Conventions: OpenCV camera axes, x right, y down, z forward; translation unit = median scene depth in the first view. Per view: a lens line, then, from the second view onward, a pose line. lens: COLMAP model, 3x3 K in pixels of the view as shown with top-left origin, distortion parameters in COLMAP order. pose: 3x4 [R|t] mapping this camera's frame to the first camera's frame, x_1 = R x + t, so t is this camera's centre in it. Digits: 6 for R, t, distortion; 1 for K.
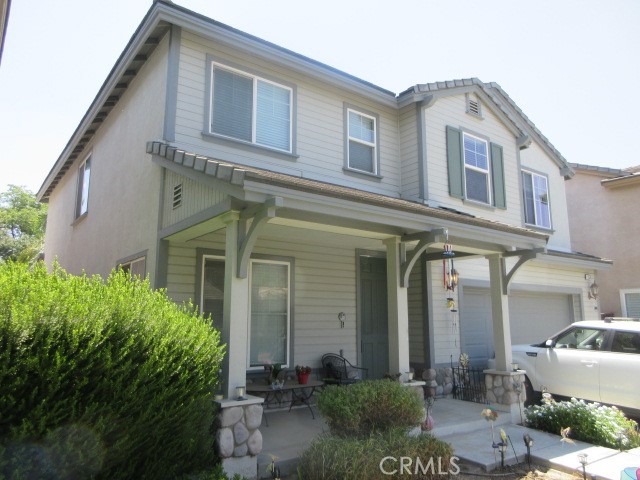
lens RADIAL K [[478.3, 0, 320.0], [0, 478.3, 240.0], [0, 0, 1]] dist [-0.000342, 0.003508]
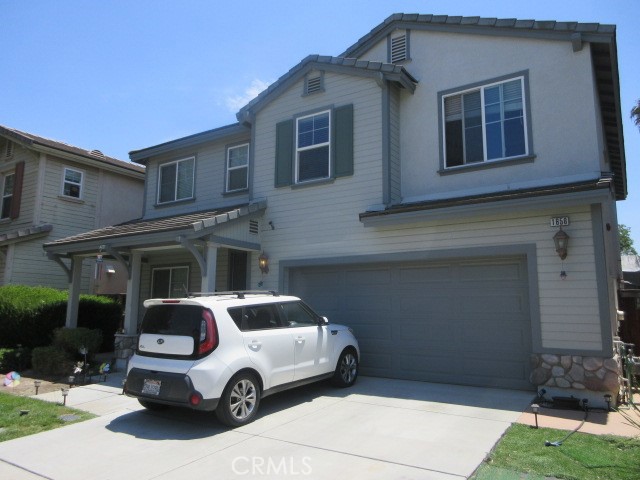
lens RADIAL K [[478.3, 0, 320.0], [0, 478.3, 240.0], [0, 0, 1]] dist [-0.000342, 0.003508]
pose [[0.338528, -0.135147, -0.931200, 1.261324], [0.158017, 0.983743, -0.085328, 0.131396], [0.927594, -0.118259, 0.354380, 0.654081]]
